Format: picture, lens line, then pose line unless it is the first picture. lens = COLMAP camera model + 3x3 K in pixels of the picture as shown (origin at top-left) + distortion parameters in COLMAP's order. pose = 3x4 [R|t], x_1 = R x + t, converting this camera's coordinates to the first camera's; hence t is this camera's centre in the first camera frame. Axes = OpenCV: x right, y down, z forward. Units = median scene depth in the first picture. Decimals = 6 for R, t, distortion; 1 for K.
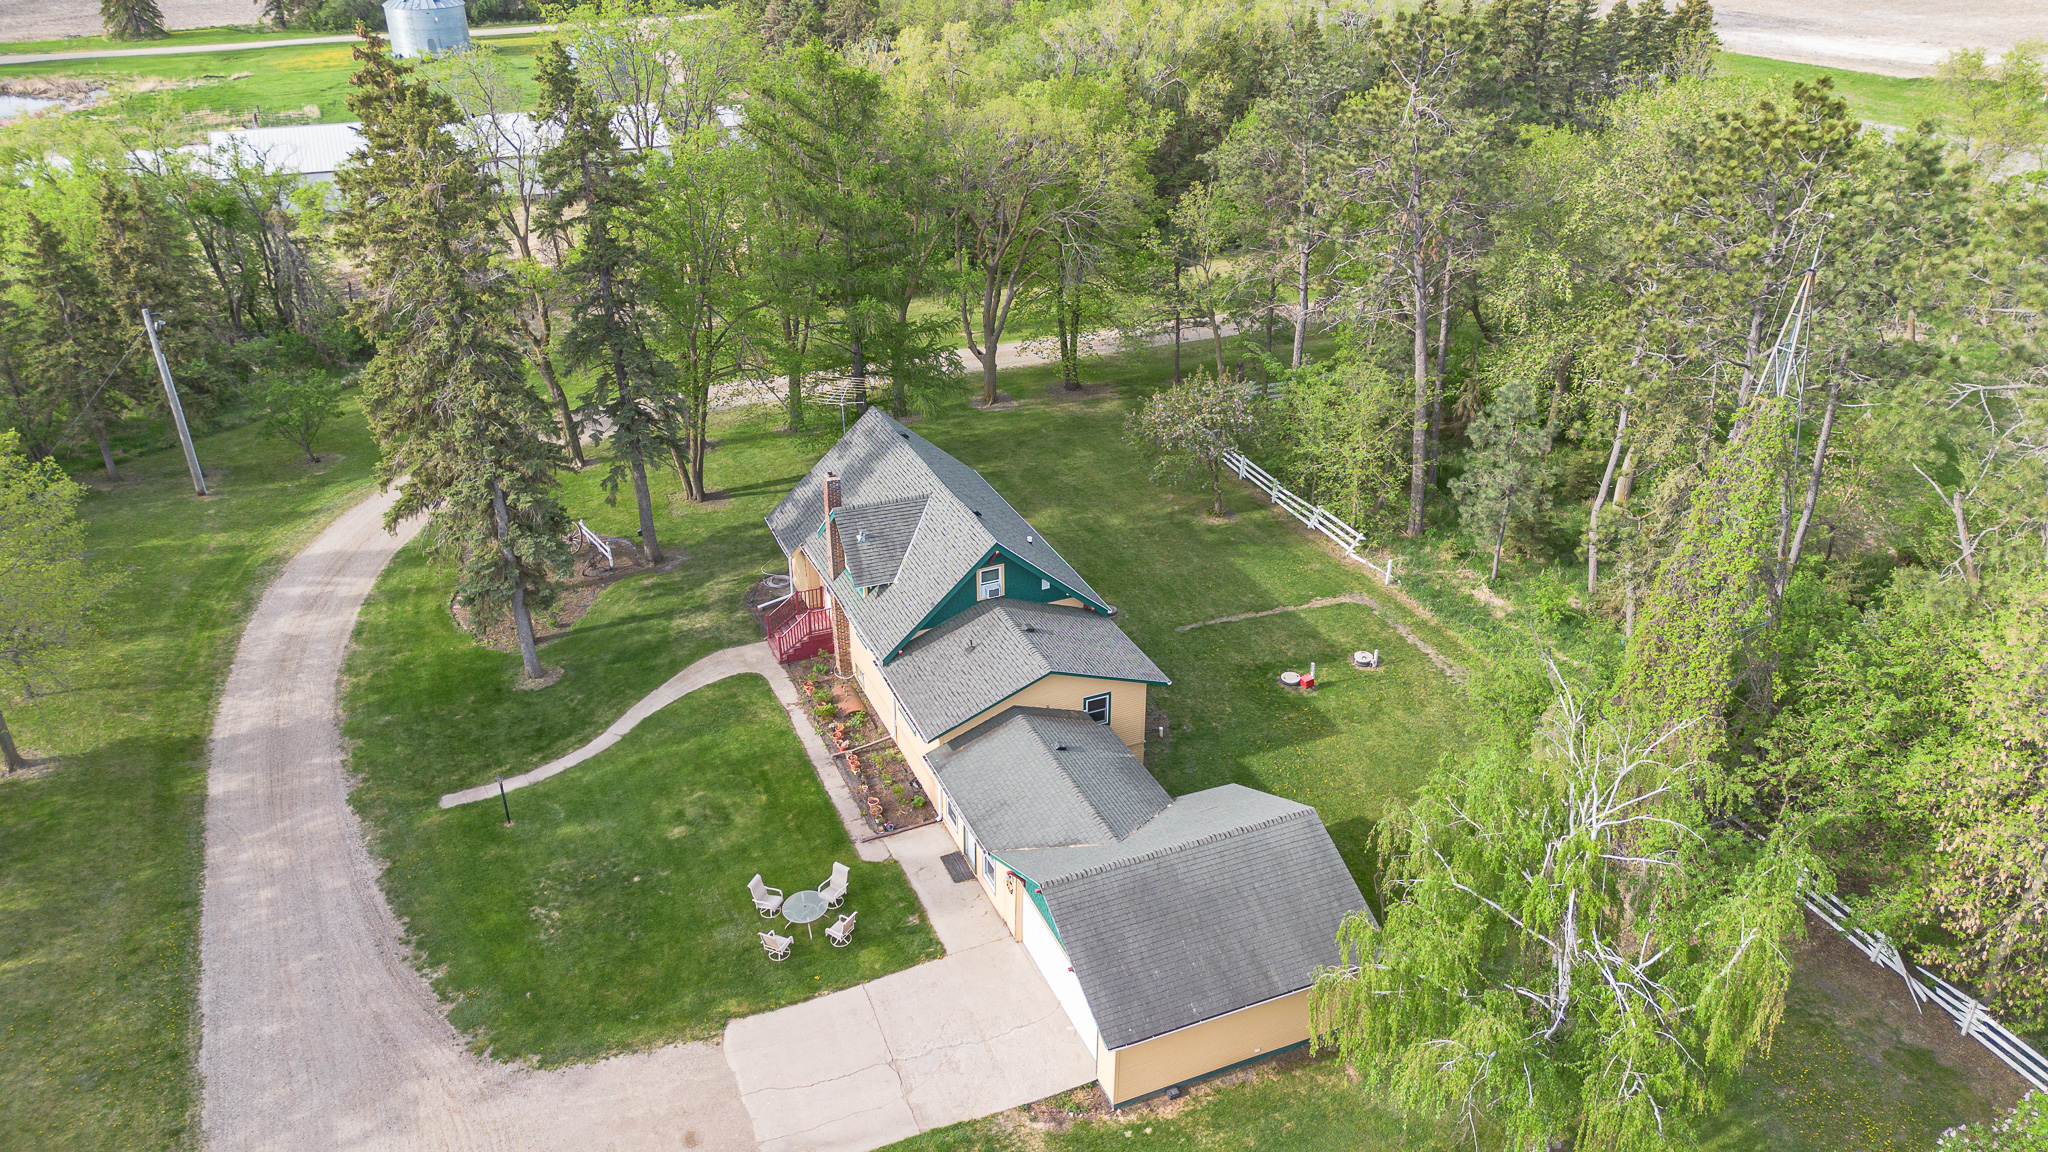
lens RADIAL K [[1445.7, 0, 1026.4], [0, 1445.7, 565.6], [0, 0, 1]] dist [0.082746, -0.087435]
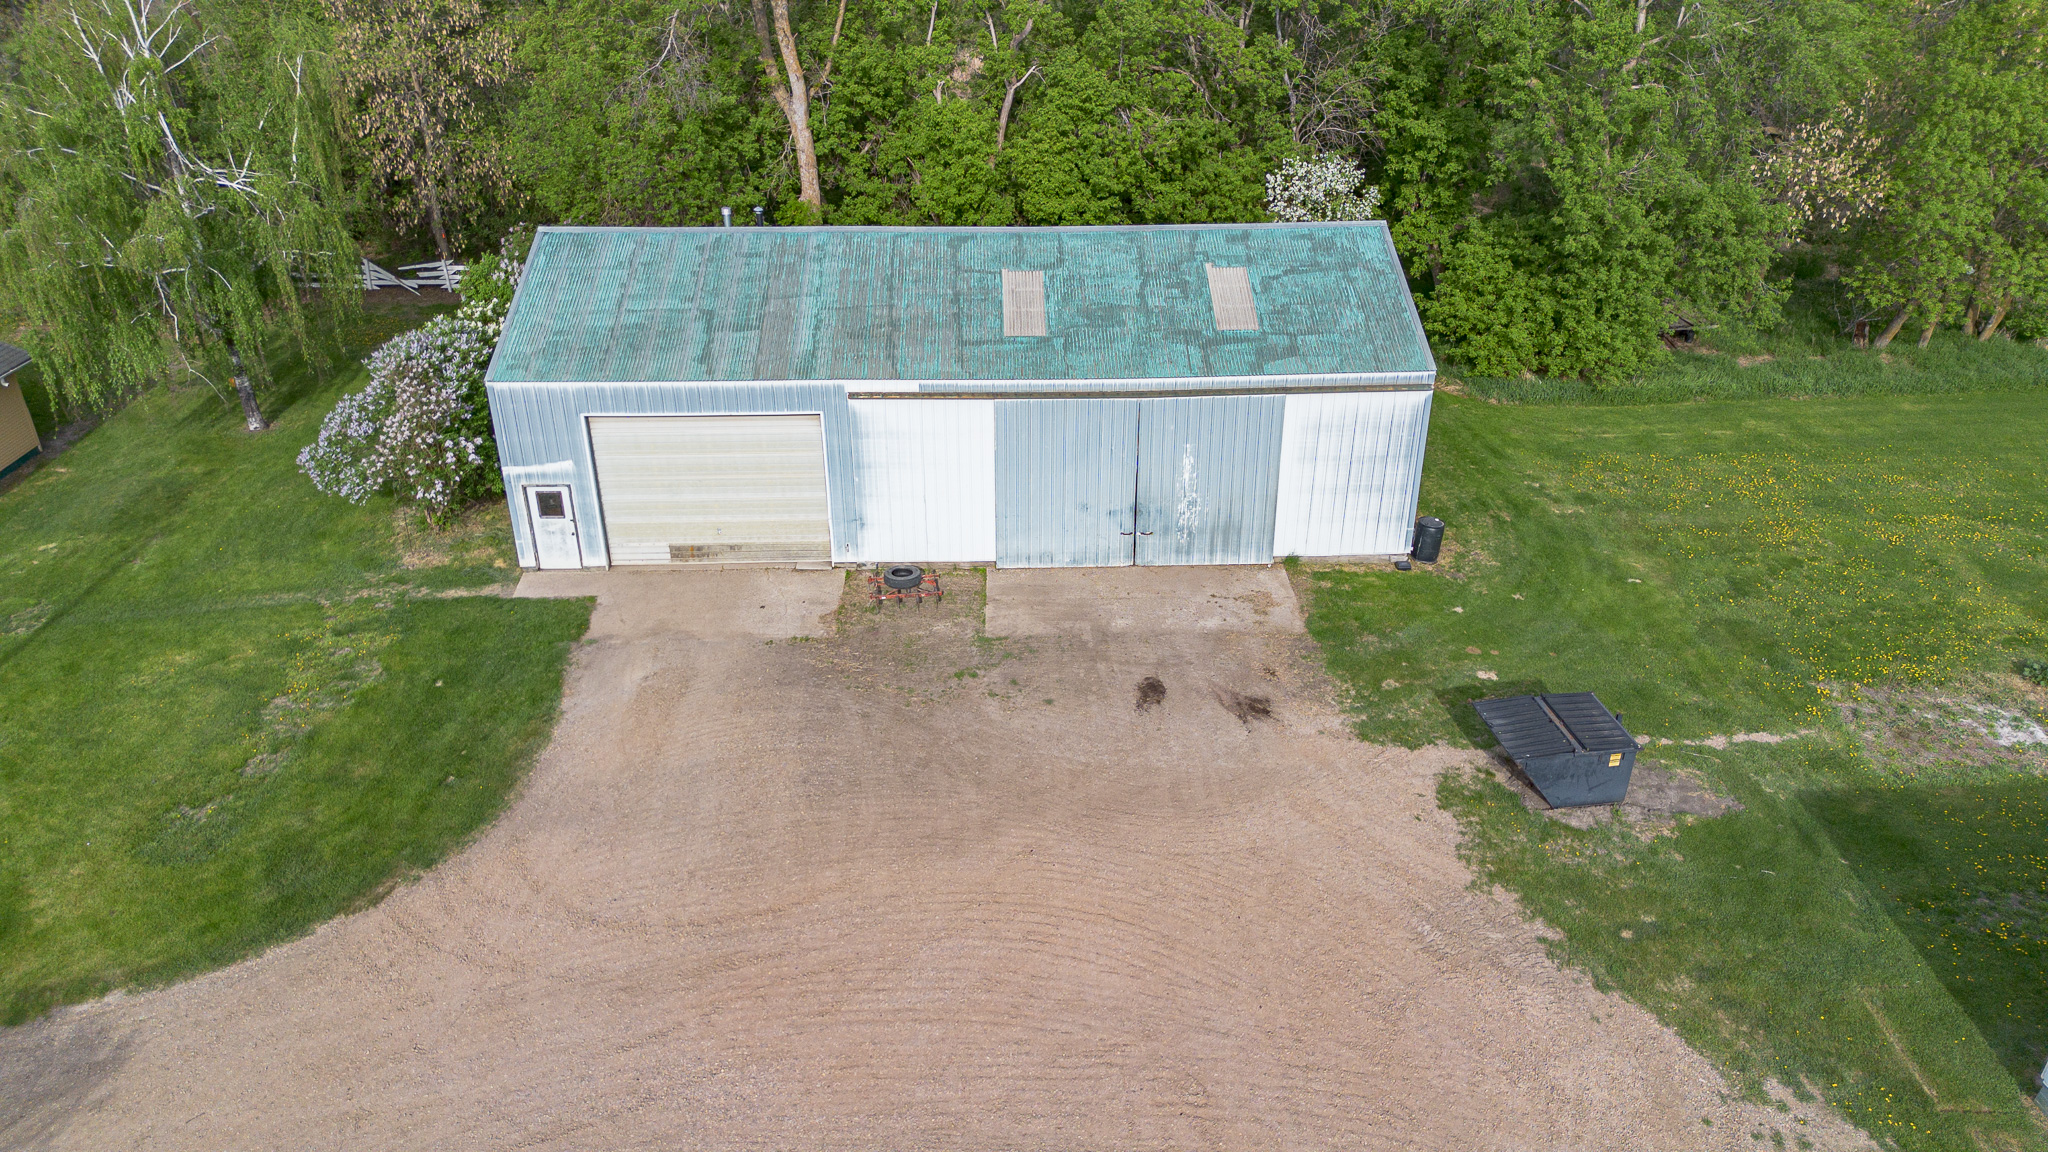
lens RADIAL K [[1445.7, 0, 1023.2], [0, 1445.7, 575.0], [0, 0, 1]] dist [0.082746, -0.087435]
pose [[0.379320, -0.439639, 0.814146, -0.283080], [0.433660, 0.861750, 0.263298, 0.303279], [-0.817347, 0.253188, 0.517532, -0.054463]]
